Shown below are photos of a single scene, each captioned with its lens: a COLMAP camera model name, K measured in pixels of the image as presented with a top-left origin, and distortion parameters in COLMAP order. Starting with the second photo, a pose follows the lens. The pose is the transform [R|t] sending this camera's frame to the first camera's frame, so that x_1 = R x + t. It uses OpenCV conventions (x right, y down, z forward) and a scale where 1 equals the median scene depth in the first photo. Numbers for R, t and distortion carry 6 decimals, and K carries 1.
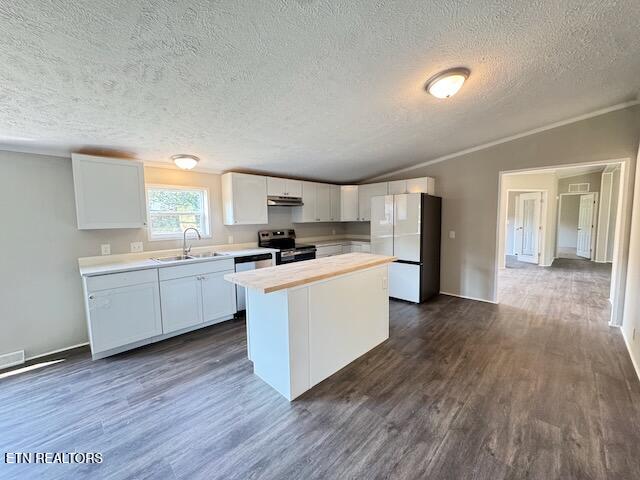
lens RADIAL K [[256.7, 0, 319.8], [0, 256.7, 239.6], [0, 0, 1]] dist [-0.000618, -0.000413]
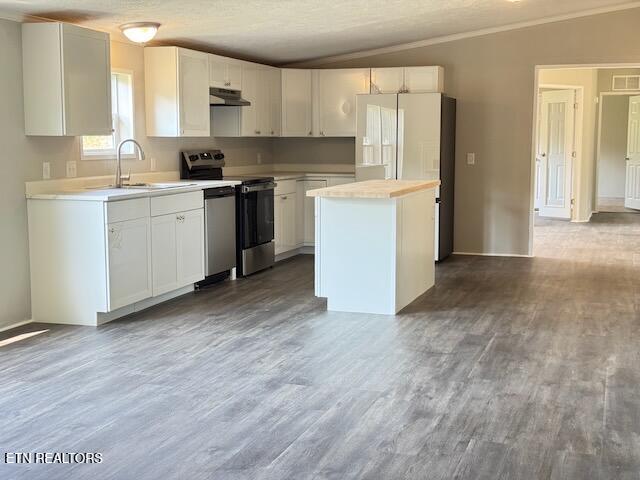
lens RADIAL K [[899.2, 0, 320.4], [0, 899.2, 240.1], [0, 0, 1]] dist [0.153141, 0.000000]
pose [[0.895530, -0.036078, 0.443536, -0.842849], [0.024768, 0.999204, 0.031268, 0.105924], [-0.444311, -0.017016, 0.895711, -0.868668]]
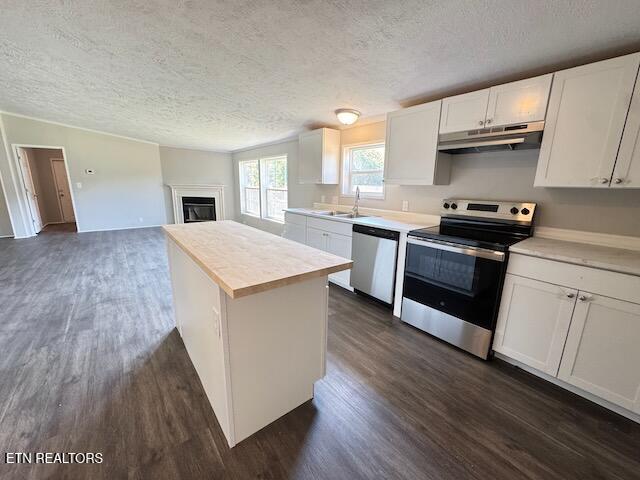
lens RADIAL K [[256.7, 0, 321.7], [0, 256.7, 241.4], [0, 0, 1]] dist [-0.000618, -0.000413]
pose [[-0.108329, 0.231717, -0.966733, 0.403433], [-0.097604, 0.965278, 0.242305, -0.053715], [0.989312, 0.120605, -0.081951, 0.781007]]
